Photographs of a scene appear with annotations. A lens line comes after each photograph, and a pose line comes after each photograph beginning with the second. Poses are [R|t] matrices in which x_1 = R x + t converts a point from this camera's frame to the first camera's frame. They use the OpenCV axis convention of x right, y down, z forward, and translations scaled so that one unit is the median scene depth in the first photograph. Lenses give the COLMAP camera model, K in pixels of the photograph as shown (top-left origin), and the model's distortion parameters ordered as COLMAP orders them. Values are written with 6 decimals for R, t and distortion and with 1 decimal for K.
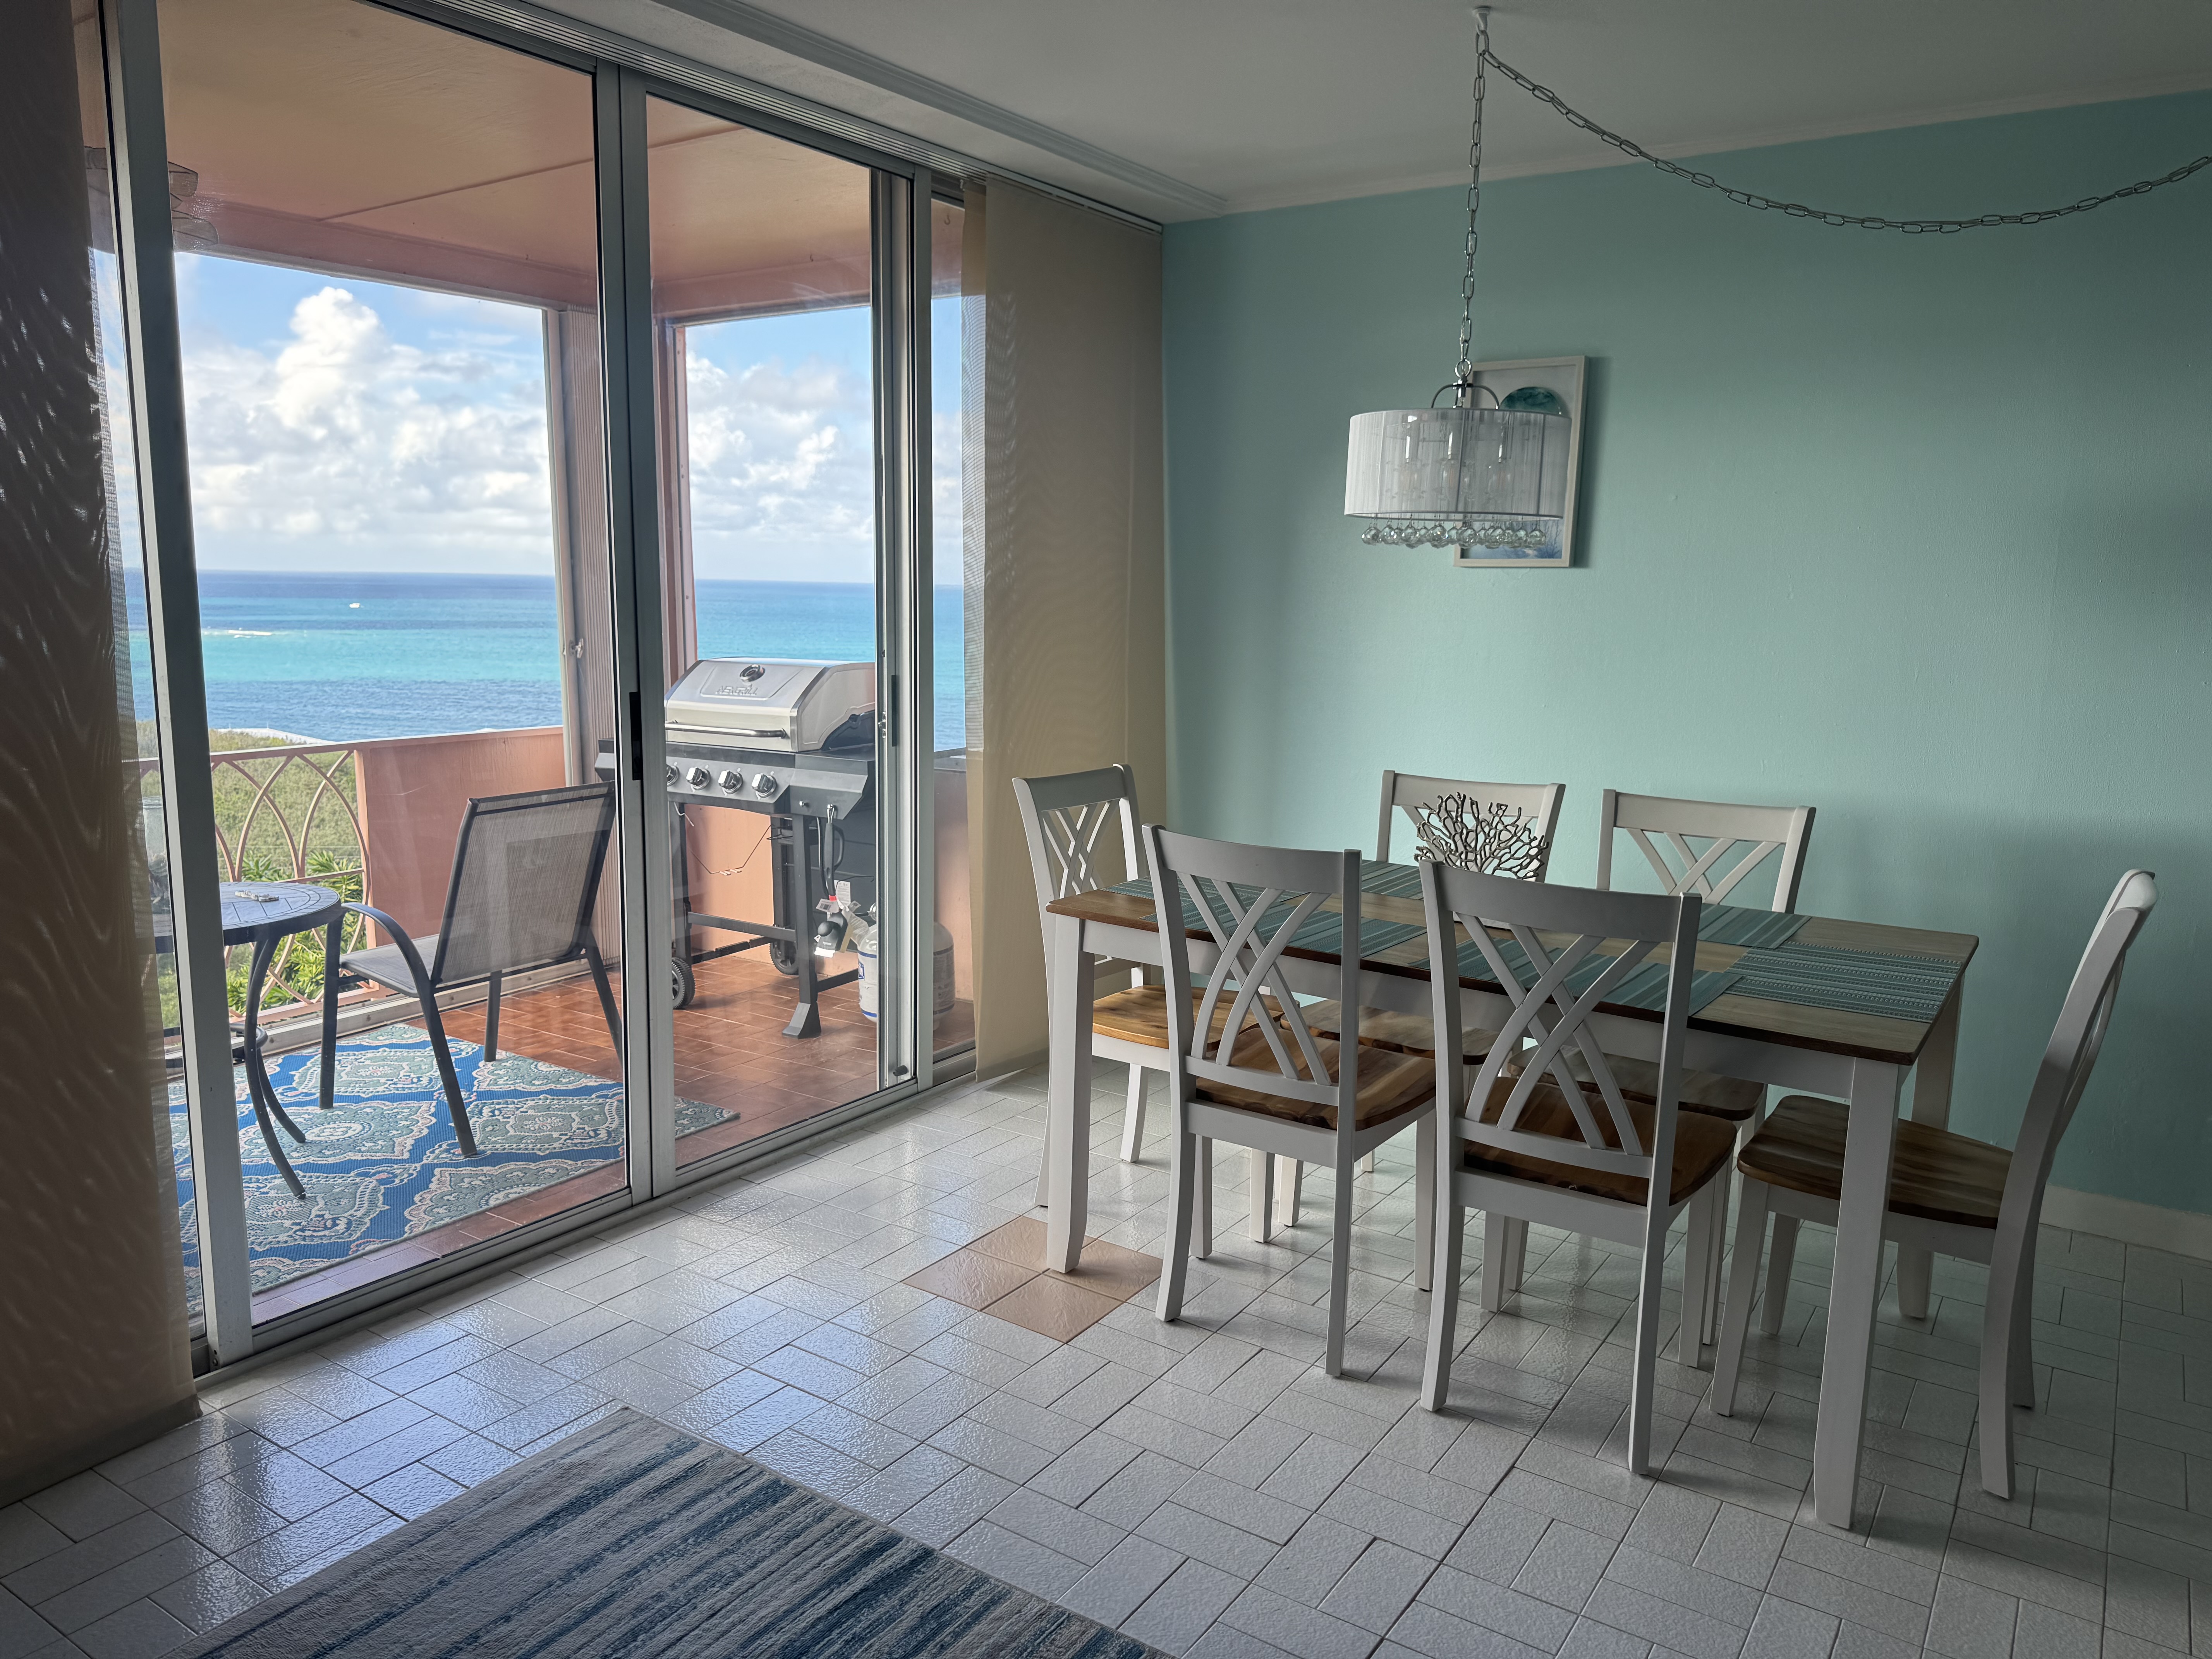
lens RADIAL K [[1552.7, 0, 1106.0], [0, 1552.7, 829.5], [0, 0, 1]] dist [0.002877, 0.001565]
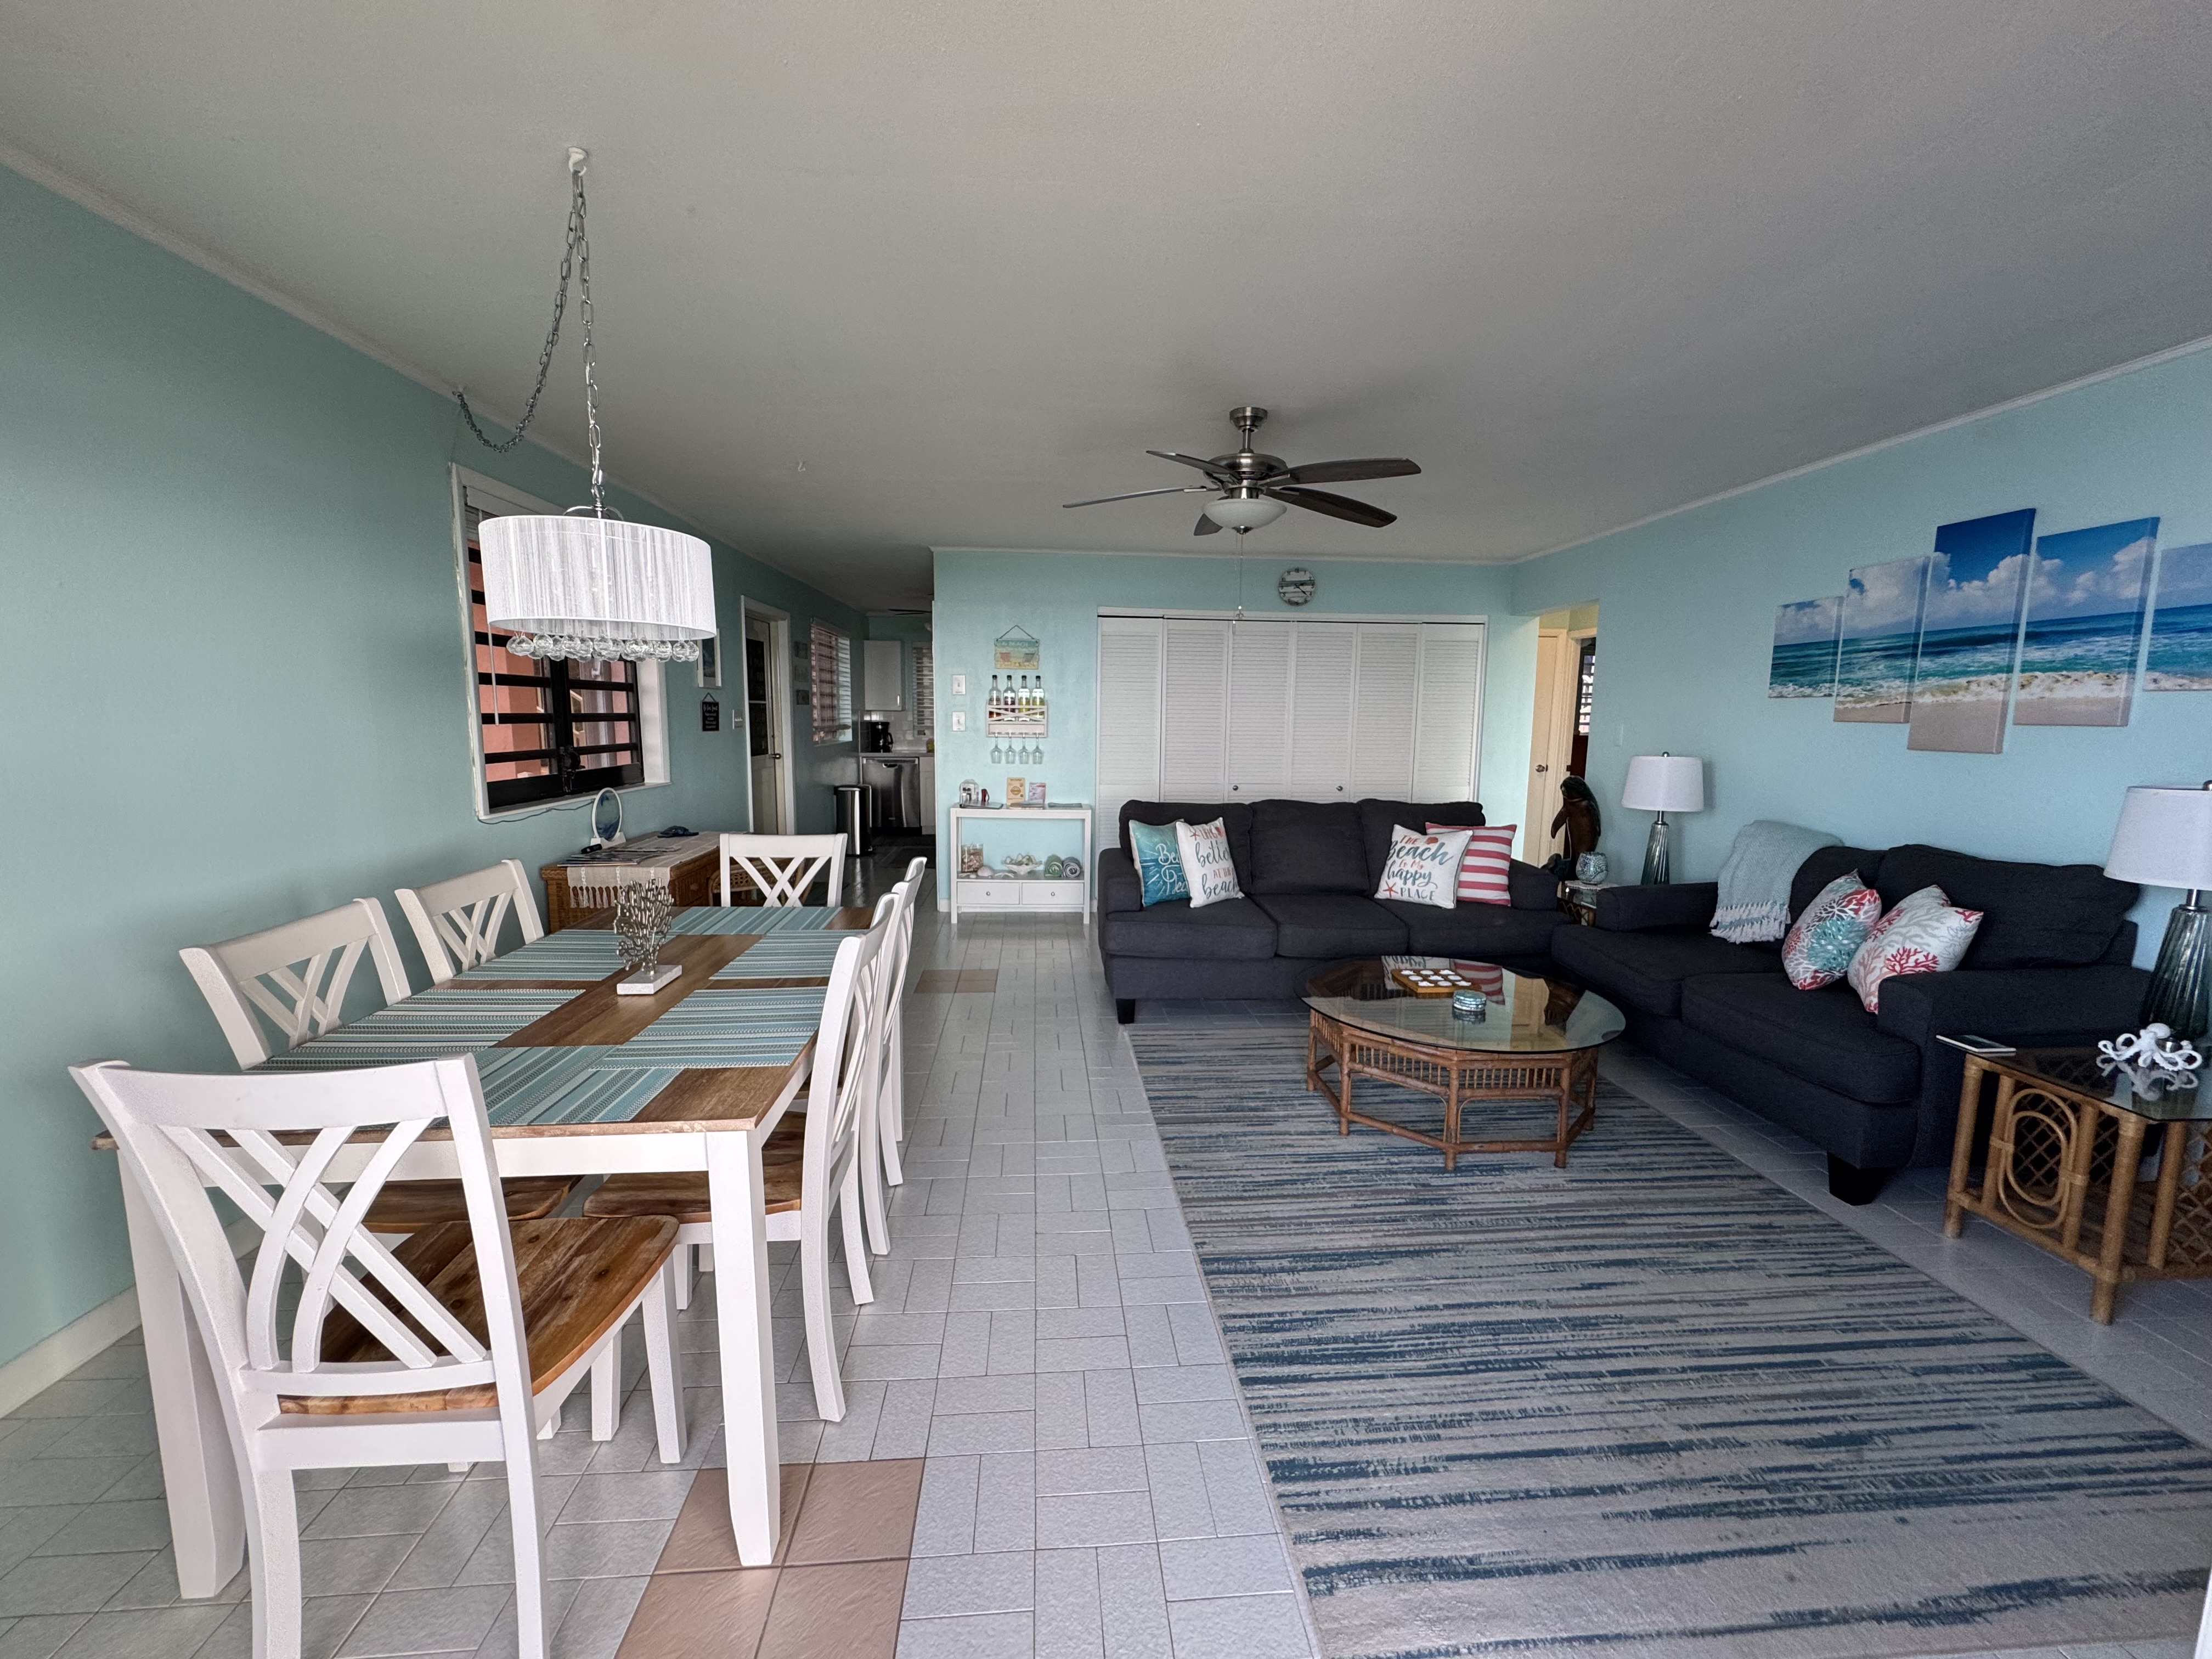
lens RADIAL K [[894.2, 0, 1106.0], [0, 894.2, 829.5], [0, 0, 1]] dist [-0.000733, -0.000099]
pose [[-0.620672, -0.122530, 0.774437, -0.626736], [0.100948, 0.967005, 0.233902, -0.227464], [-0.777545, 0.223354, -0.587824, 1.470770]]
